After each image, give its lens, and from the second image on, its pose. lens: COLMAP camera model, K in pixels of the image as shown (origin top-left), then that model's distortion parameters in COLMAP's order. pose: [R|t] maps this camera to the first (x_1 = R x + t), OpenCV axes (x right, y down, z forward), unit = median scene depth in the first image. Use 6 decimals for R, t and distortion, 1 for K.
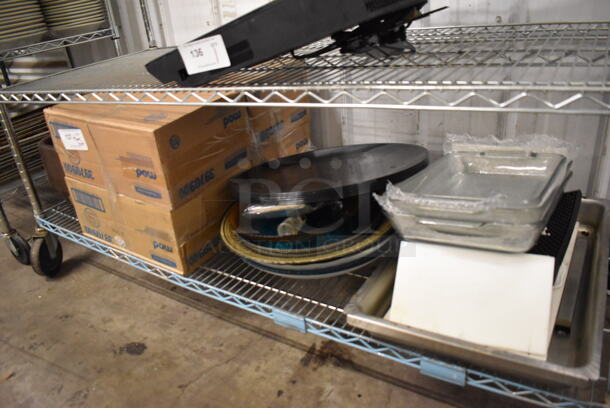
lens RADIAL K [[472.8, 0, 305.0], [0, 472.8, 204.0], [0, 0, 1]] dist [-0.095005, 0.008423]
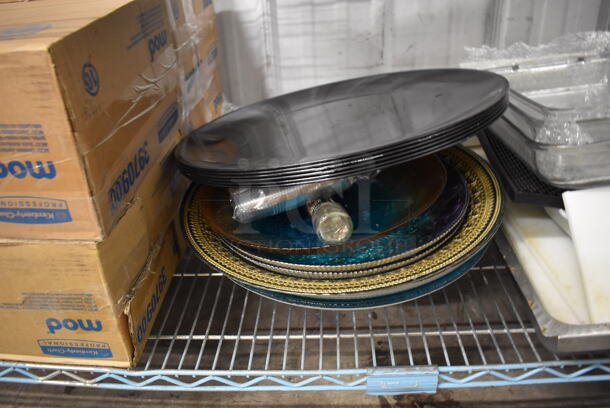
lens RADIAL K [[472.8, 0, 305.0], [0, 472.8, 204.0], [0, 0, 1]] dist [-0.095005, 0.008423]
pose [[0.869653, -0.209153, 0.447168, -0.295972], [0.200485, 0.977386, 0.067246, -0.011249], [-0.451120, 0.031170, 0.891919, 0.507372]]
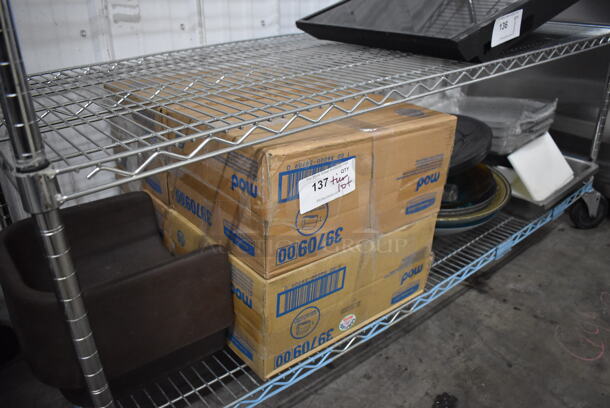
lens RADIAL K [[472.8, 0, 305.0], [0, 472.8, 204.0], [0, 0, 1]] dist [-0.095005, 0.008423]
pose [[0.307538, -0.314390, 0.898098, -1.109513], [0.405092, 0.897295, 0.175392, -0.247046], [-0.861000, 0.309872, 0.403309, 0.829896]]
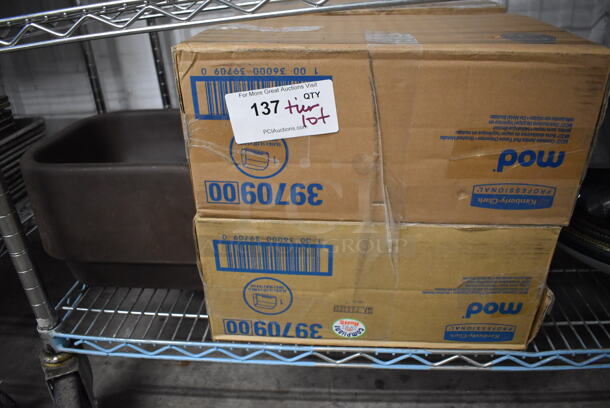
lens RADIAL K [[472.8, 0, 305.0], [0, 472.8, 204.0], [0, 0, 1]] dist [-0.095005, 0.008423]
pose [[0.886111, -0.174437, 0.429393, -0.710023], [0.191911, 0.981409, 0.002654, -0.061649], [-0.421873, 0.080053, 0.903114, 0.656593]]
